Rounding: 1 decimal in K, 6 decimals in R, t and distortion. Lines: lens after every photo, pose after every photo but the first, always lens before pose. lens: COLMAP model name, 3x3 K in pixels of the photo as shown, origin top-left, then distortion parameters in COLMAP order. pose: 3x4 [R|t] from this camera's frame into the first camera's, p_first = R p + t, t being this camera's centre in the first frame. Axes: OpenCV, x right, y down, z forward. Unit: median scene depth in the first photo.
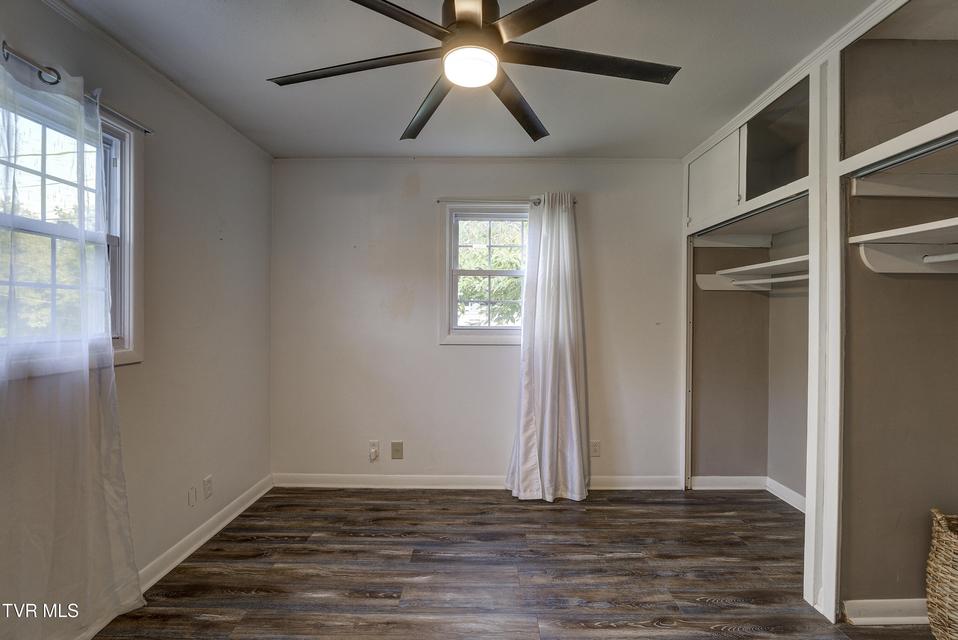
lens RADIAL K [[441.1, 0, 479.0], [0, 441.1, 320.0], [0, 0, 1]] dist [-0.013884, -0.000156]
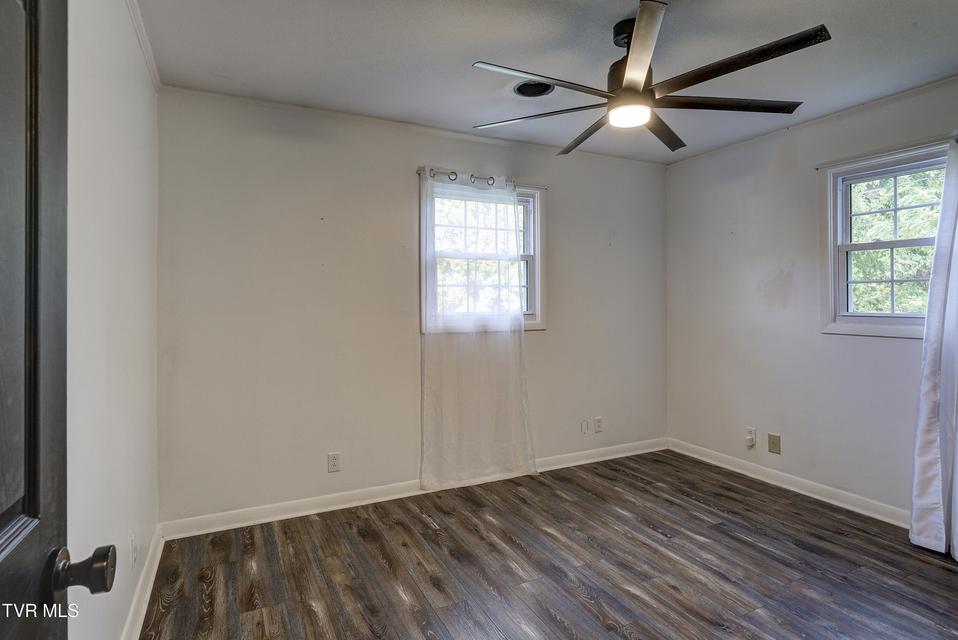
lens RADIAL K [[495.8, 0, 478.7], [0, 495.8, 305.5], [0, 0, 1]] dist [0.000362, 0.000310]
pose [[0.461188, 0.002775, -0.887298, 0.604770], [-0.005315, 0.999986, 0.000365, 0.005636], [0.887286, 0.004548, 0.461197, -0.062554]]
